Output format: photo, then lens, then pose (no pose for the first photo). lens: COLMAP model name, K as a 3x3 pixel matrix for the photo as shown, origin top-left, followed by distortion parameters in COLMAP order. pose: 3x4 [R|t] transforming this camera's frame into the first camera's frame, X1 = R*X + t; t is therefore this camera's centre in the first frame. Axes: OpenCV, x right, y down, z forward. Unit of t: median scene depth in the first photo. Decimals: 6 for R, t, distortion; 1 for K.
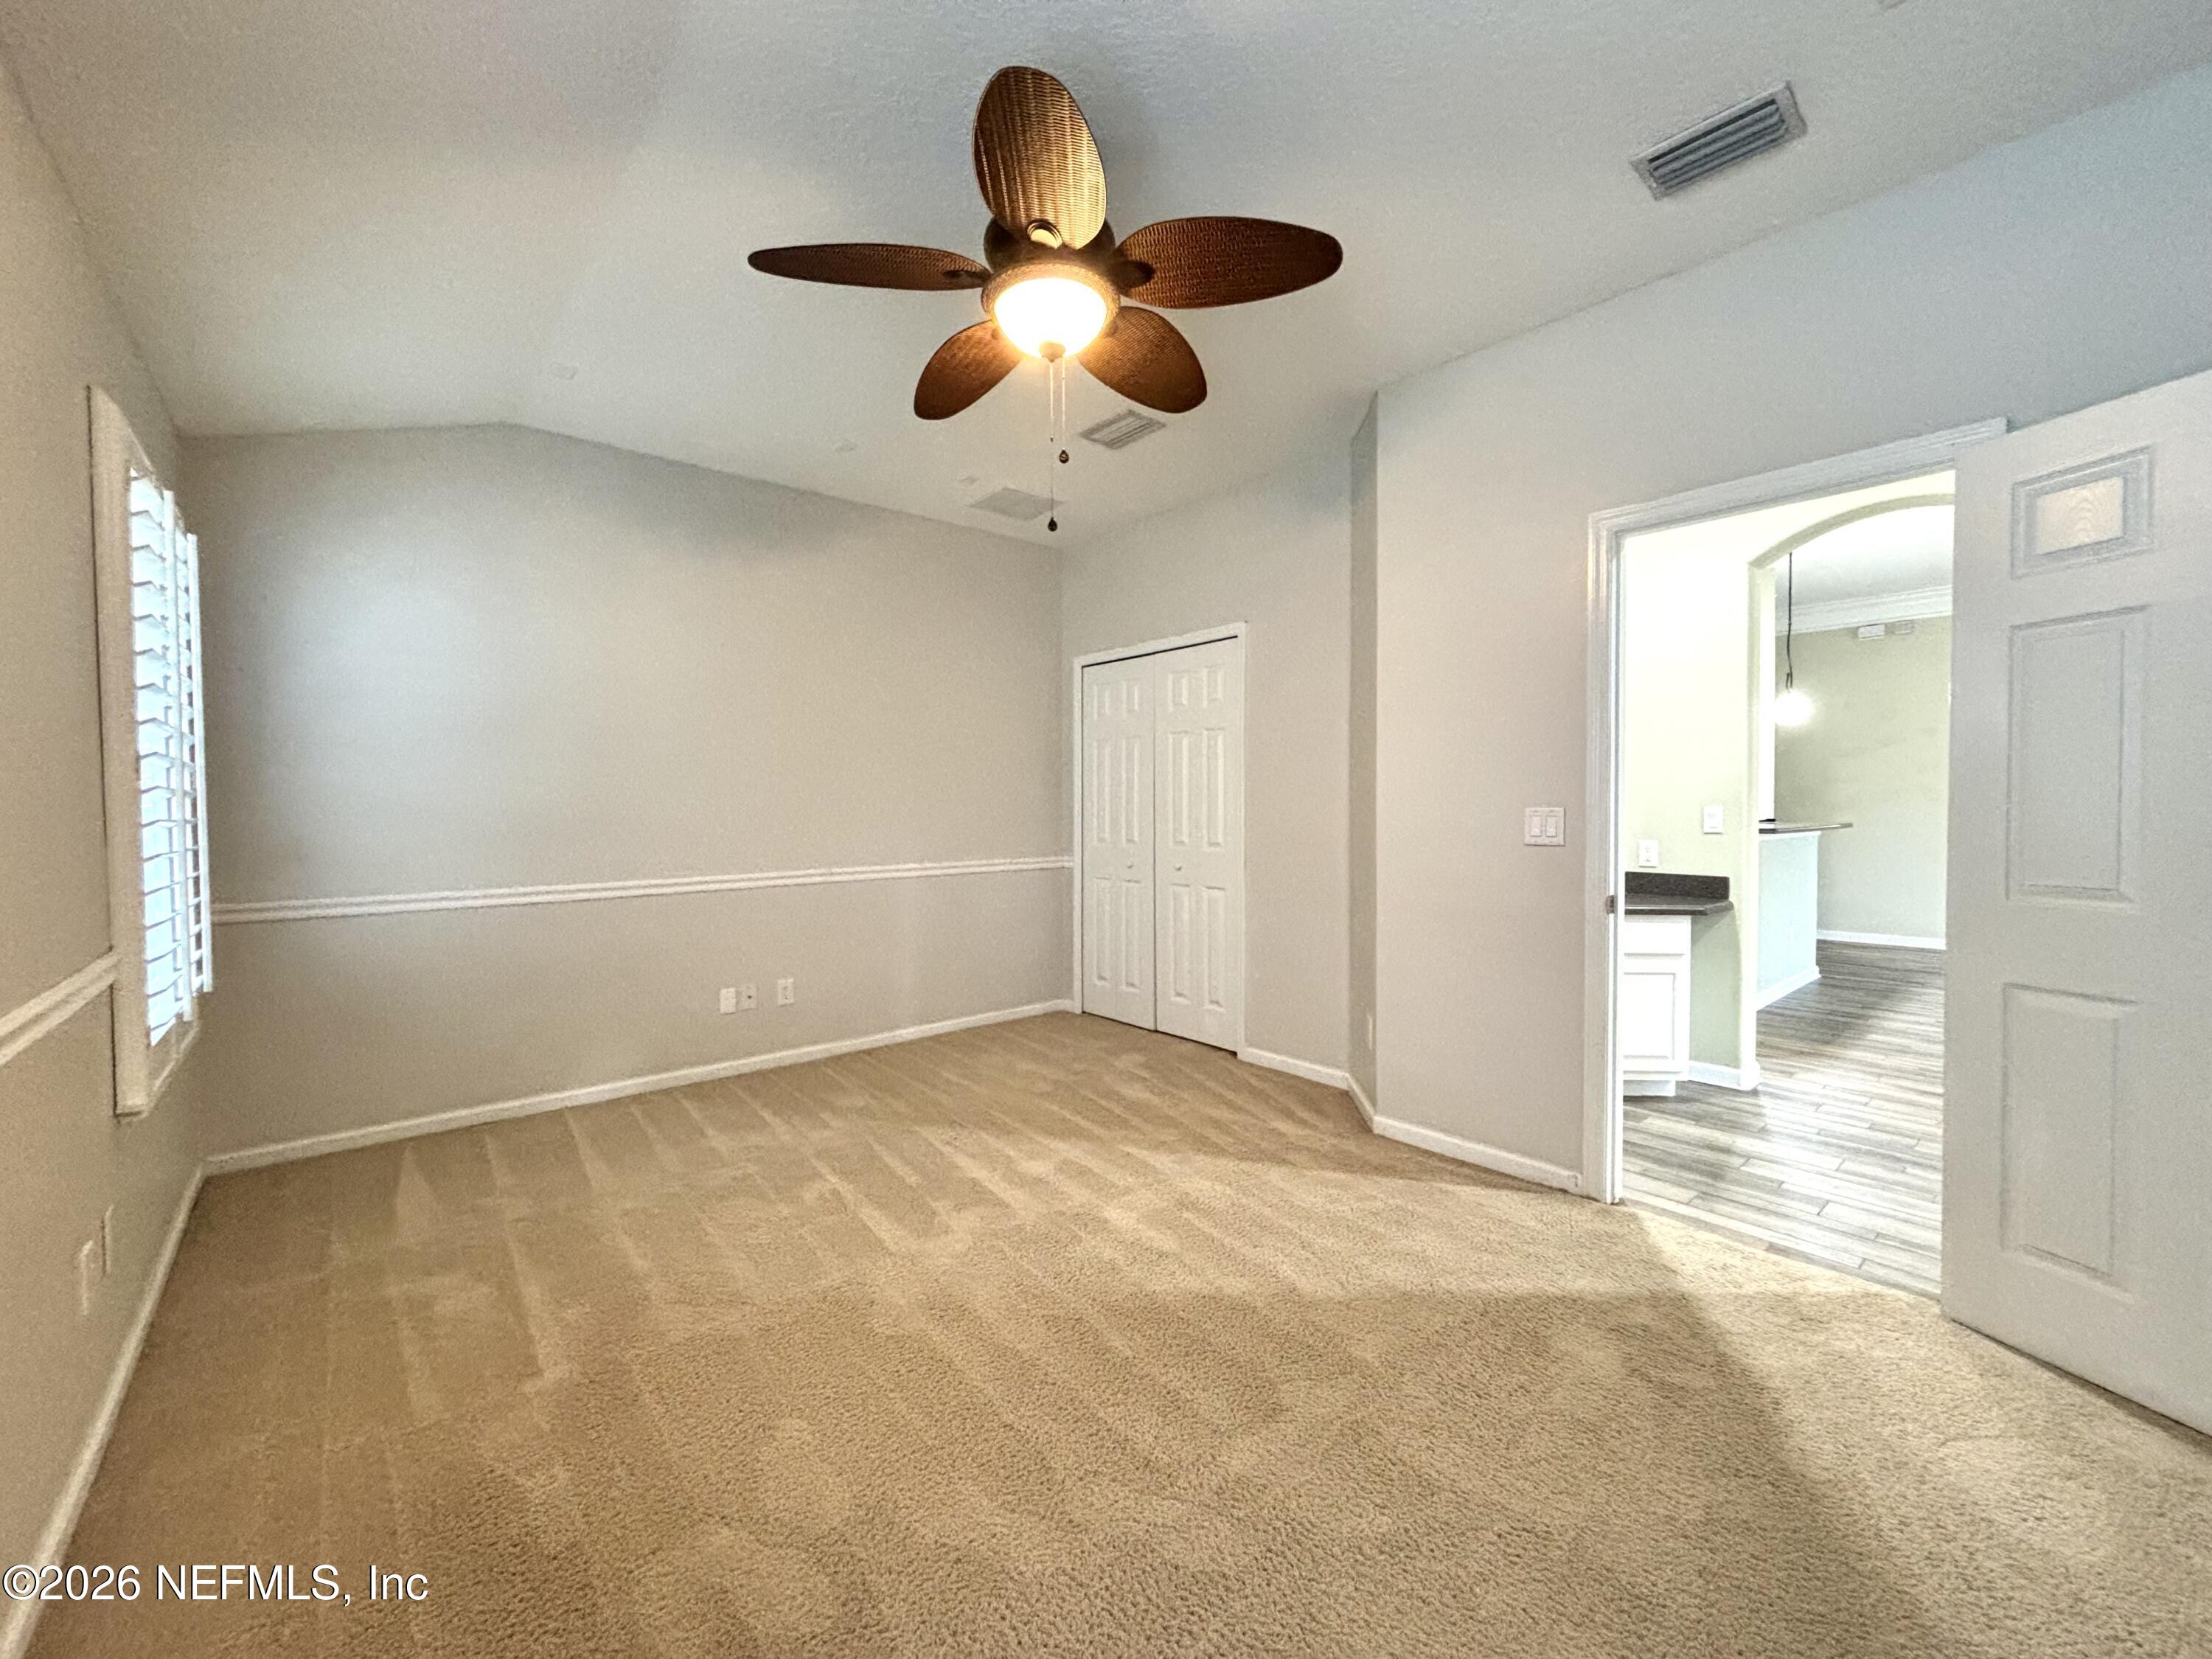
lens RADIAL K [[886.9, 0, 1102.2], [0, 886.9, 831.1], [0, 0, 1]] dist [0.002770, 0.000804]
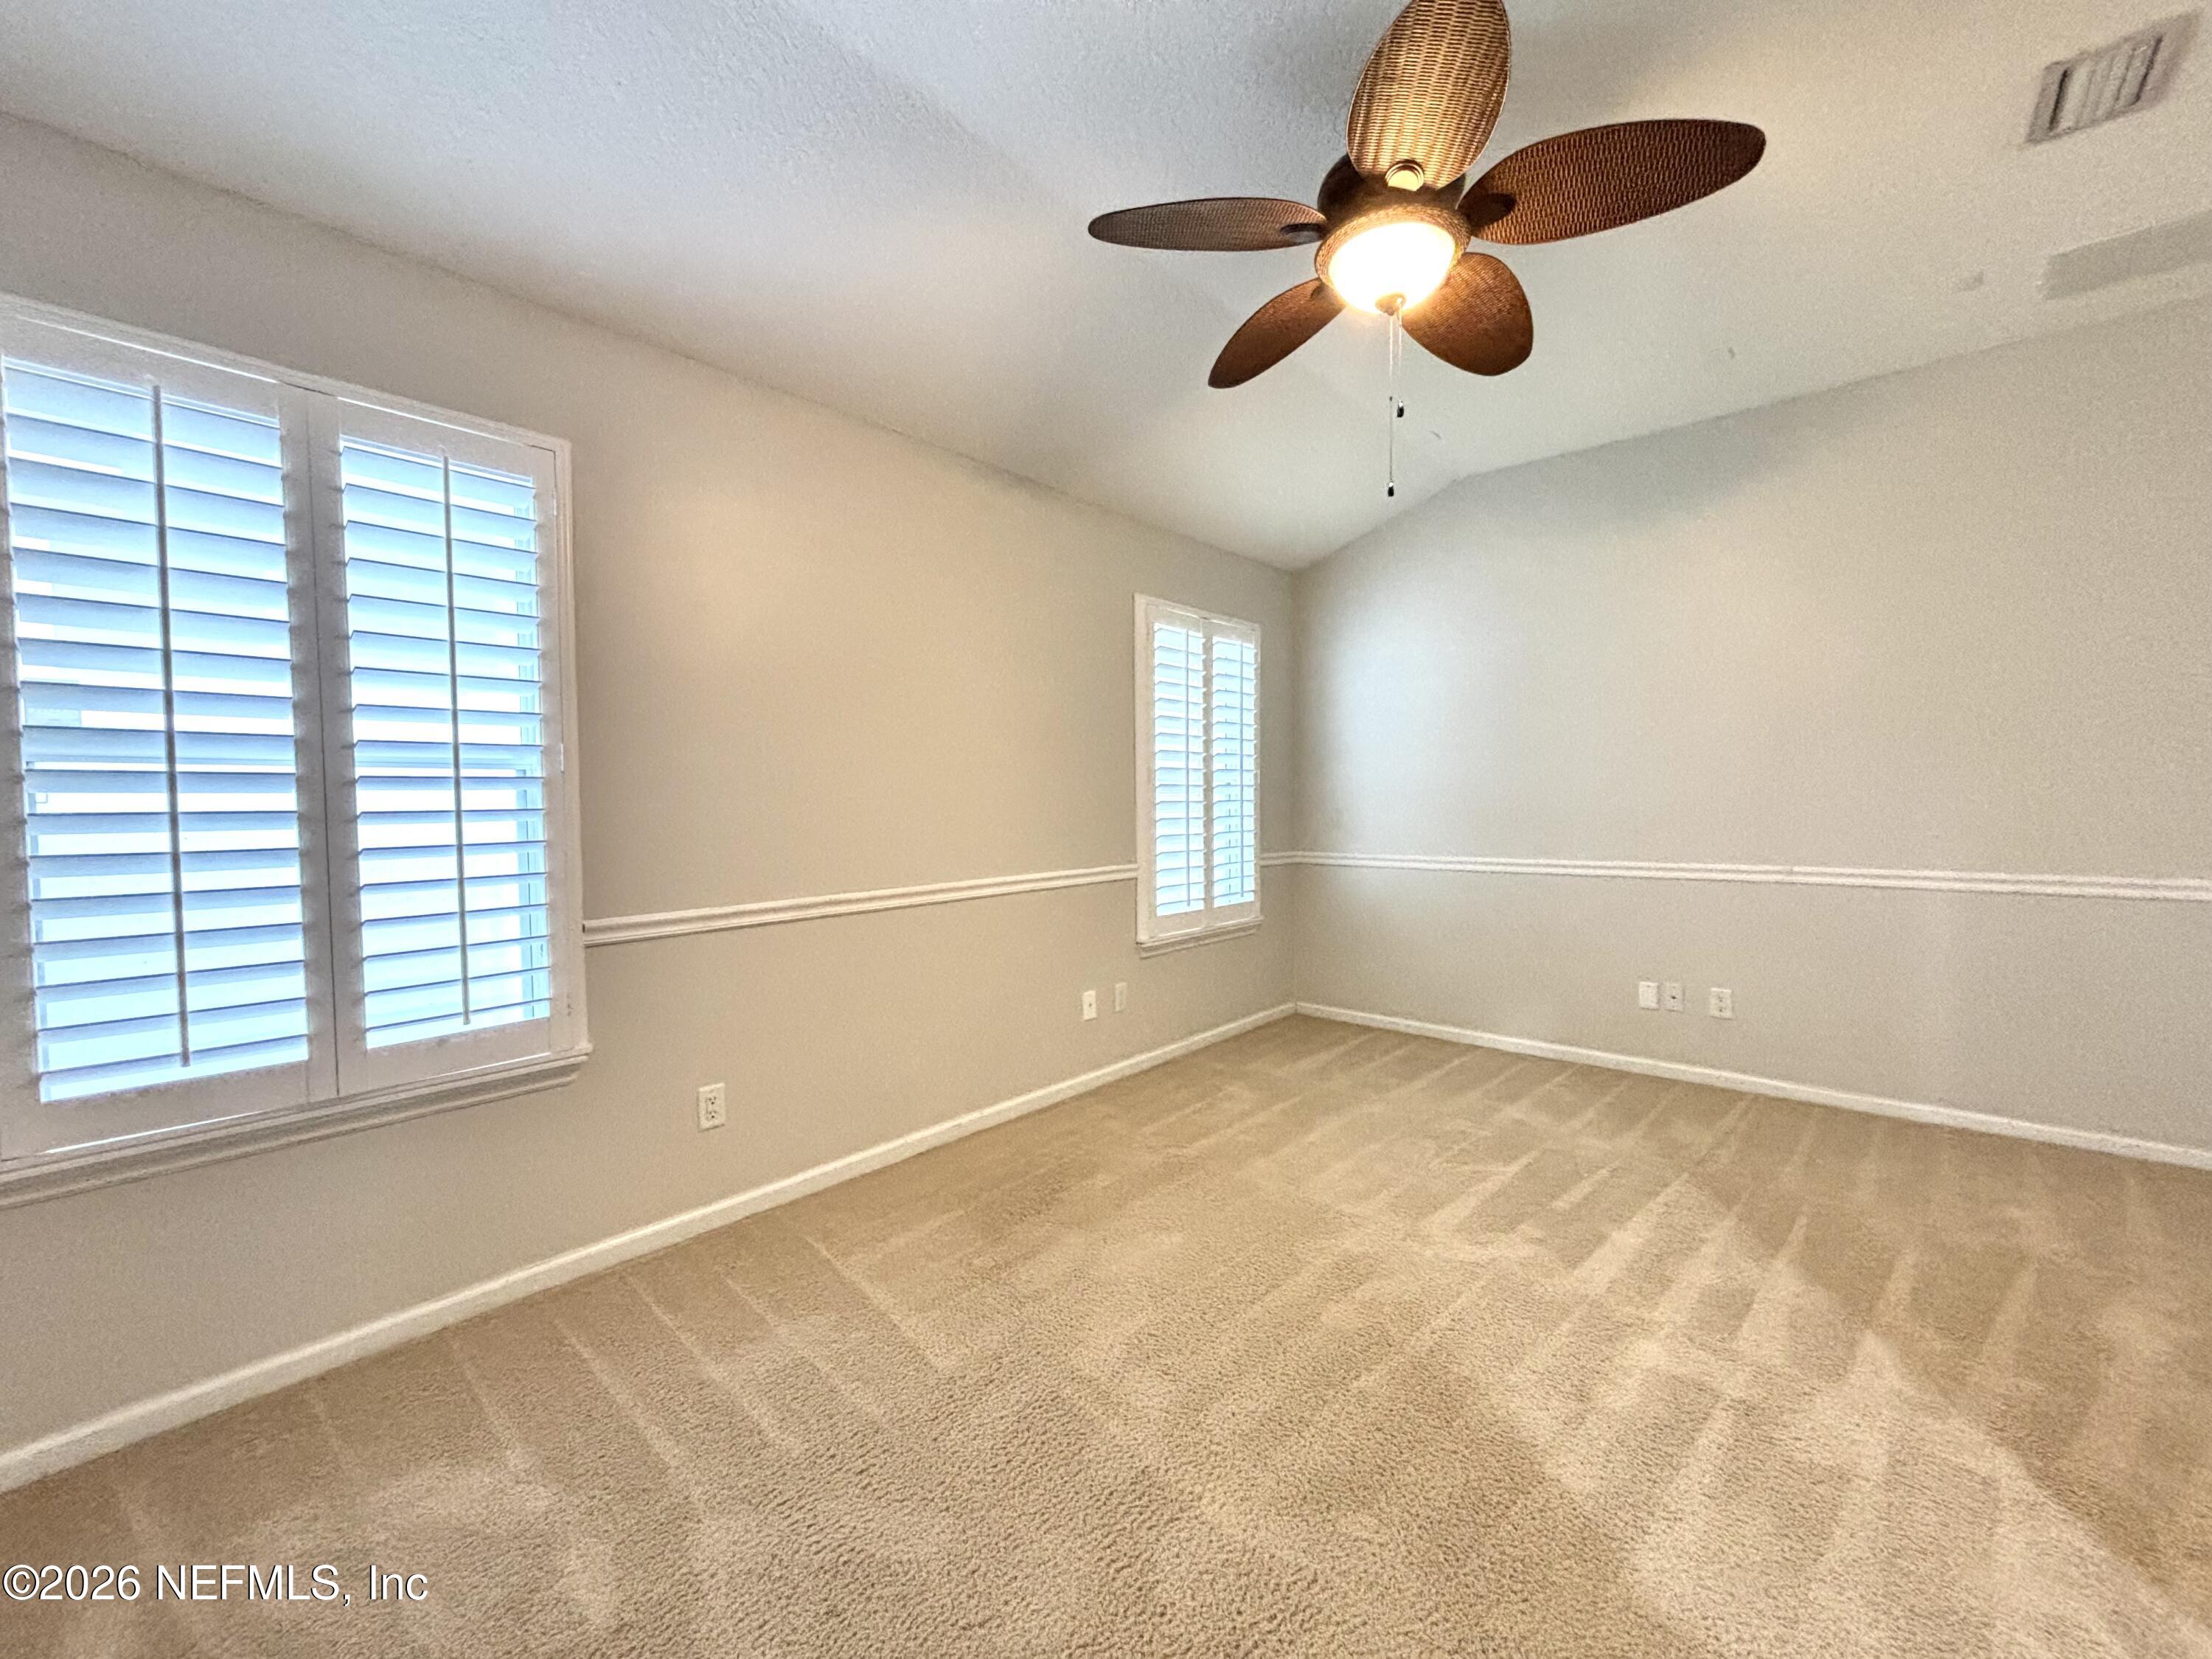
lens RADIAL K [[892.0, 0, 1106.3], [0, 892.0, 827.6], [0, 0, 1]] dist [0.008699, 0.000123]
pose [[0.145942, 0.036800, -0.988609, 0.579451], [-0.019404, 0.999222, 0.034330, -0.011324], [0.989103, 0.014173, 0.146542, 0.391140]]
